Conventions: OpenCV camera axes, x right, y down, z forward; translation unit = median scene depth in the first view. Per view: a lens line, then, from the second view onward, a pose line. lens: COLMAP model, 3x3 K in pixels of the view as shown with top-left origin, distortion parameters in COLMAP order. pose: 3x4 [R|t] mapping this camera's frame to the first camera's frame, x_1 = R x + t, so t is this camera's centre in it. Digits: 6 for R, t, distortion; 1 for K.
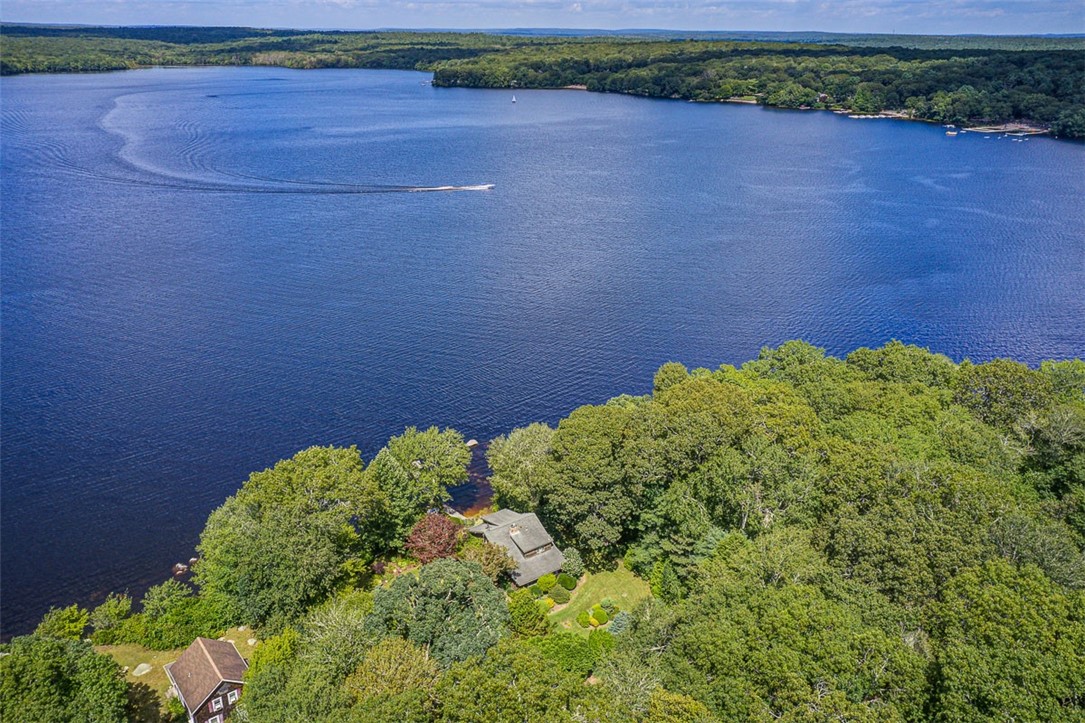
lens RADIAL K [[831.8, 0, 542.5], [0, 831.8, 361.5], [0, 0, 1]] dist [-0.013305, 0.003433]
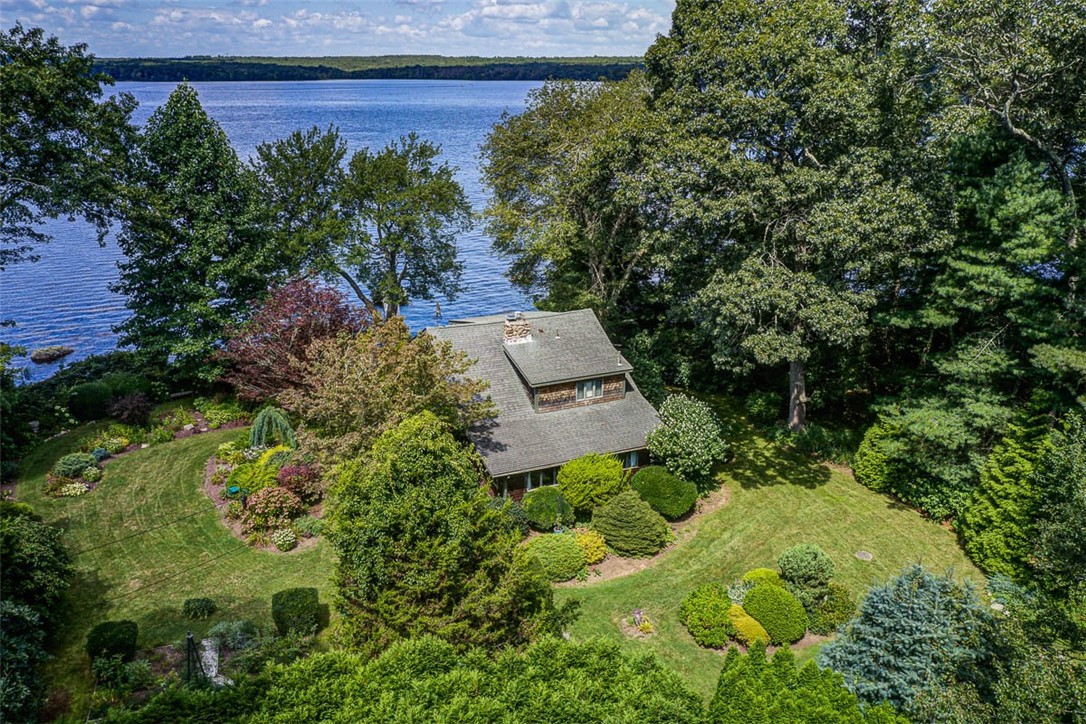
lens RADIAL K [[832.5, 0, 543.0], [0, 832.5, 362.0], [0, 0, 1]] dist [-0.013305, 0.003433]
pose [[0.977611, 0.063082, -0.200743, 0.043763], [-0.071543, 0.996817, -0.035165, 0.228759], [0.197885, 0.048740, 0.979013, 0.686701]]
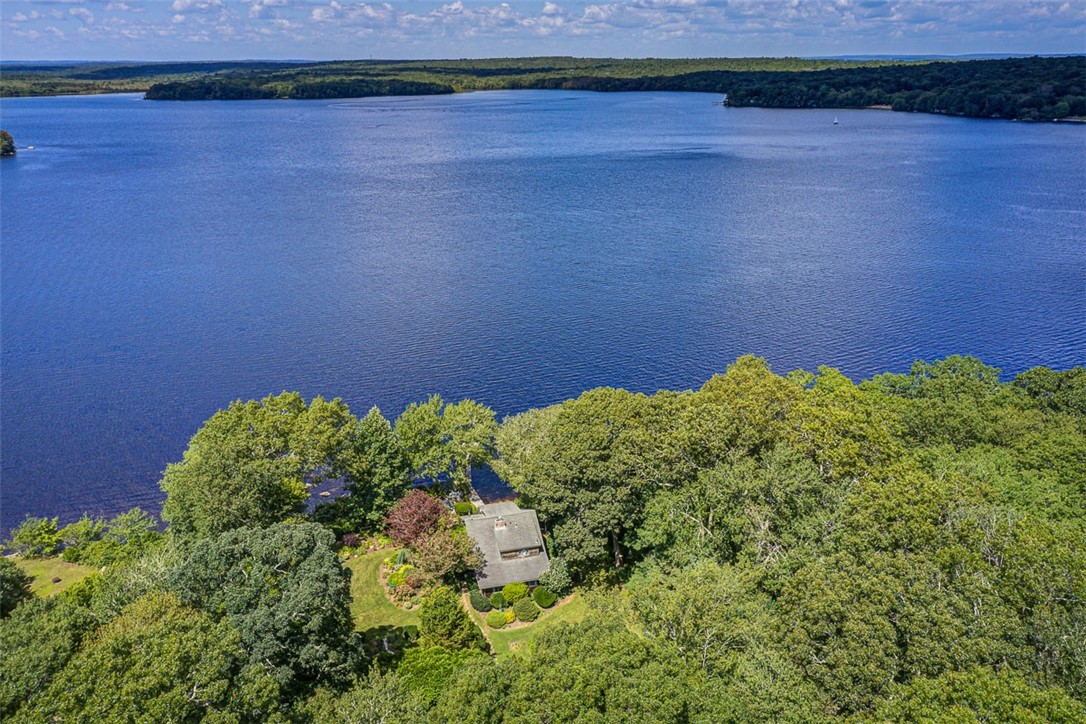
lens RADIAL K [[832.5, 0, 543.0], [0, 832.5, 362.0], [0, 0, 1]] dist [-0.013305, 0.003433]
pose [[0.934697, 0.103824, -0.339943, 0.277608], [-0.115296, 0.993237, -0.013665, 0.047687], [0.336226, 0.051967, 0.940347, 0.221406]]
